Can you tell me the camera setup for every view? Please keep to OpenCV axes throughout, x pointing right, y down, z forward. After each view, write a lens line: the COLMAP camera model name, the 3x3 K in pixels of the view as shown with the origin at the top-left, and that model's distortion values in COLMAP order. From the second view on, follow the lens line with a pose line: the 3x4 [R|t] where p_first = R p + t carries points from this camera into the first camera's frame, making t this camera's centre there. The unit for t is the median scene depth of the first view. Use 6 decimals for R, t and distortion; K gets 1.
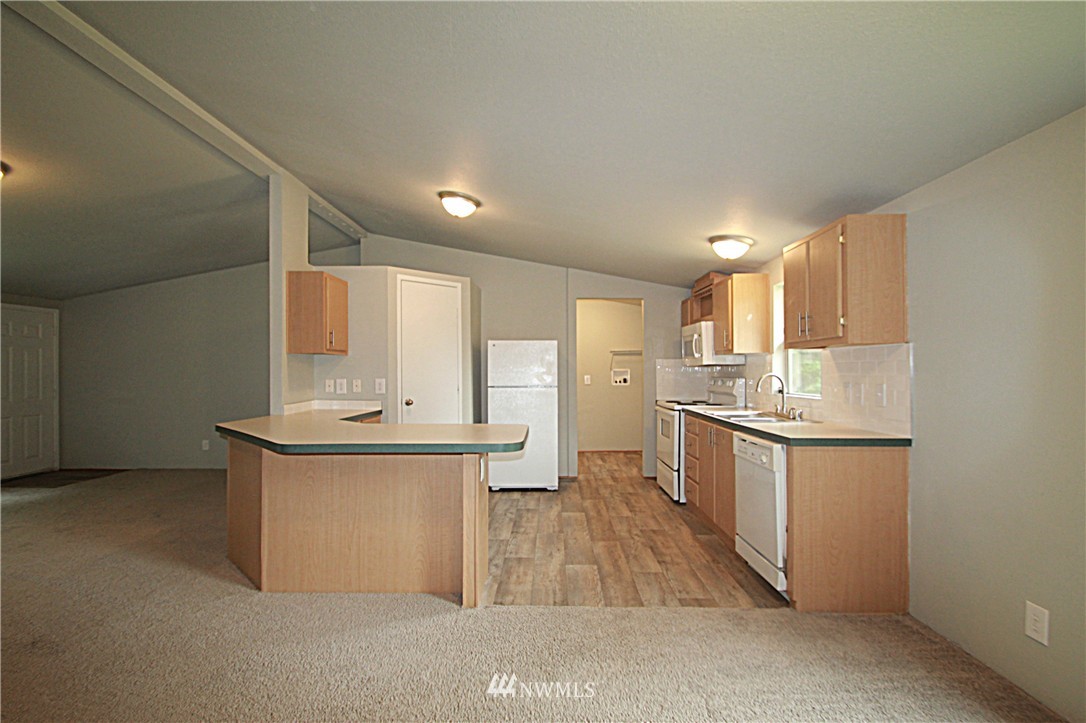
lens RADIAL K [[508.3, 0, 548.2], [0, 508.3, 366.7], [0, 0, 1]] dist [0.004222, -0.011829]
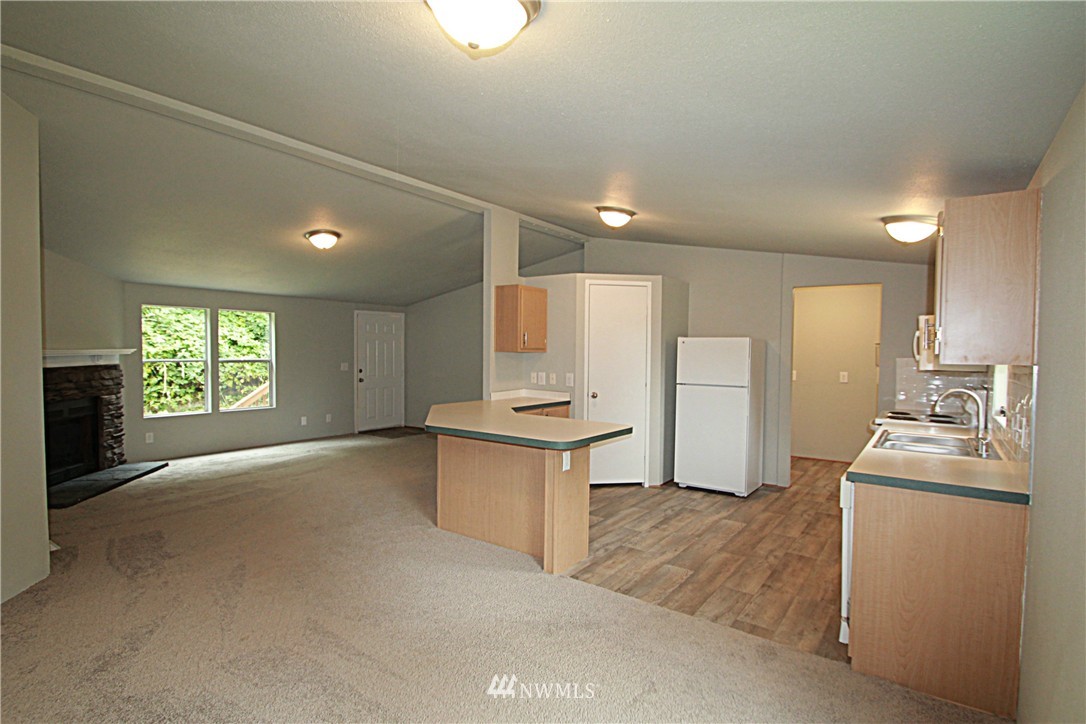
lens RADIAL K [[536.2, 0, 541.5], [0, 536.2, 369.8], [0, 0, 1]] dist [-0.001074, -0.000682]
pose [[0.818770, 0.032450, -0.573203, 0.358015], [-0.009707, 0.999041, 0.042693, -0.040621], [0.574039, -0.029392, 0.818300, -0.023321]]
